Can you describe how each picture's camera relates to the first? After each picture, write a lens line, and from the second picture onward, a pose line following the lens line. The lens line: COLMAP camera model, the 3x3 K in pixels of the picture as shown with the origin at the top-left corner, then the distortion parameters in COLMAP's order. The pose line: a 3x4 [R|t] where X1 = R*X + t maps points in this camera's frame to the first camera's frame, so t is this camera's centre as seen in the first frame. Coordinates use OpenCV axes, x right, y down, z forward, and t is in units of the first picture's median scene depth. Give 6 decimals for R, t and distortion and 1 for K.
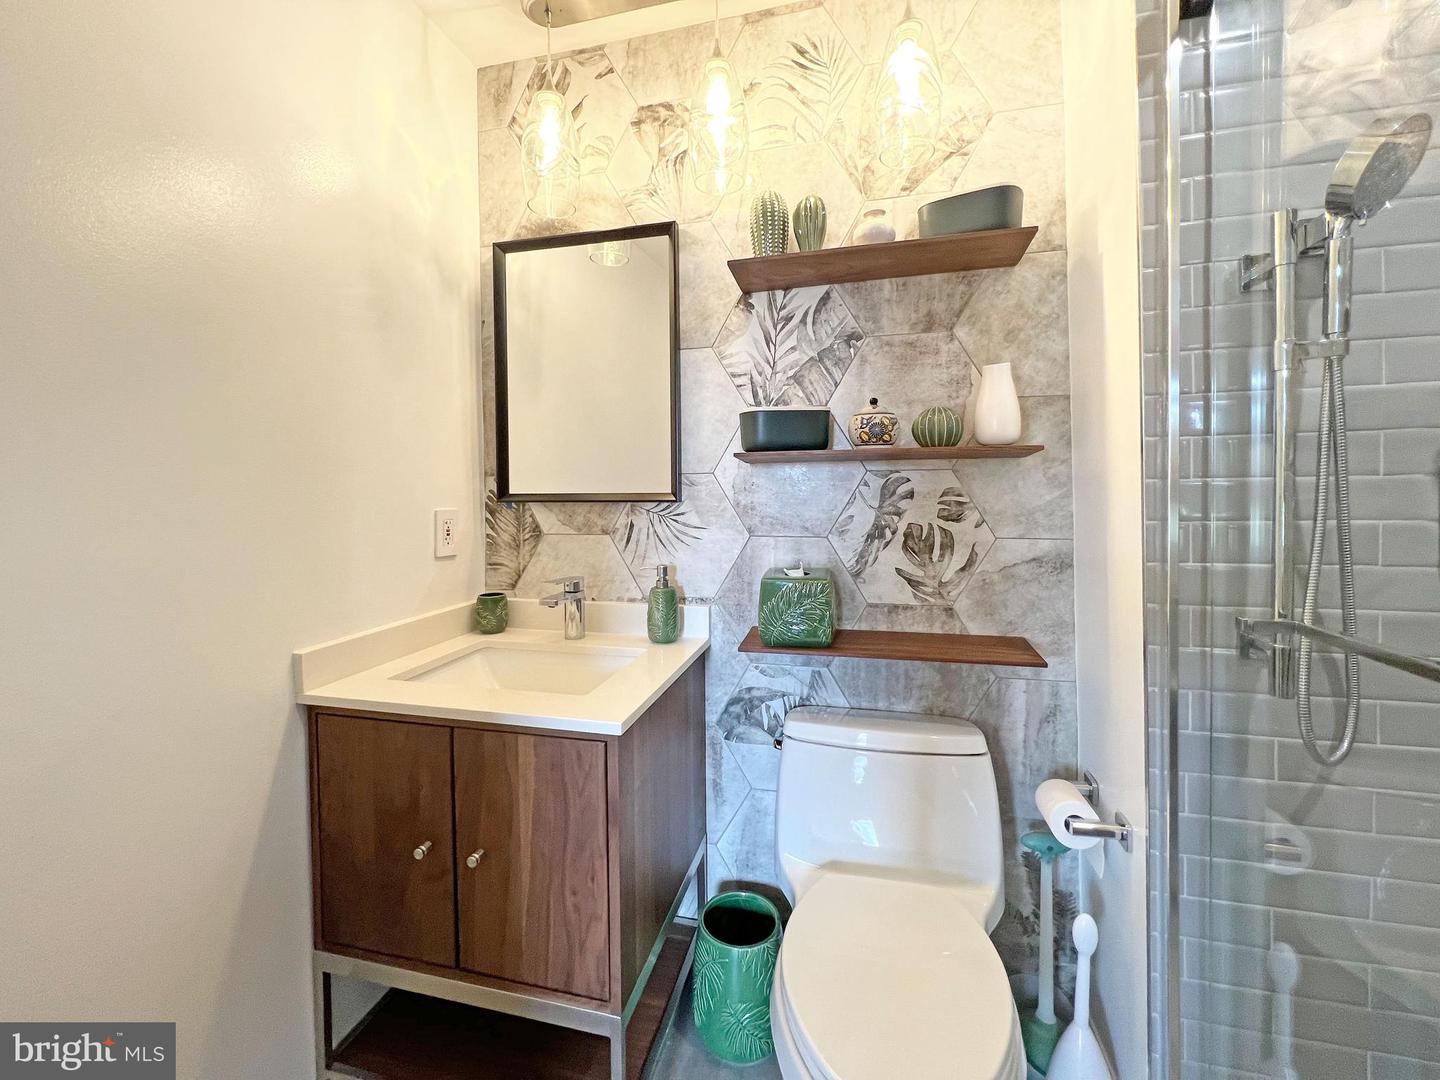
lens RADIAL K [[583.1, 0, 718.7], [0, 583.1, 499.4], [0, 0, 1]] dist [-0.003955, 0.000938]
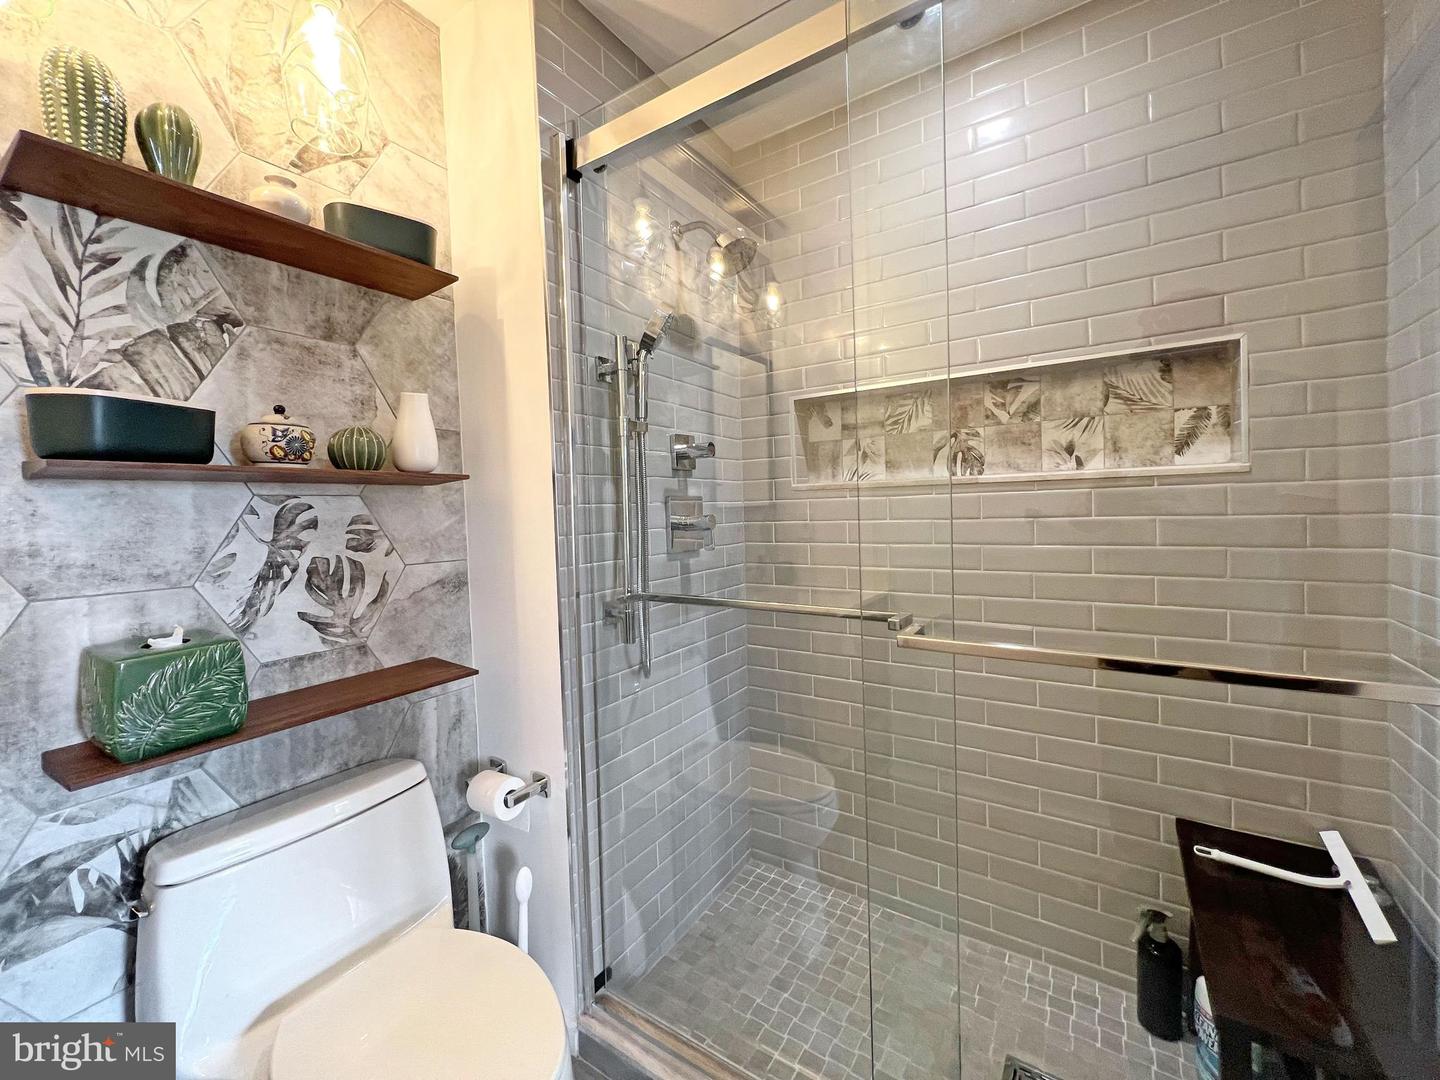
lens RADIAL K [[583.1, 0, 720.5], [0, 583.1, 517.7], [0, 0, 1]] dist [-0.003955, 0.000938]
pose [[0.331854, -0.014084, 0.943226, -0.283240], [0.040796, 0.999167, 0.000566, 0.006765], [-0.942448, 0.038292, 0.332152, 0.151422]]
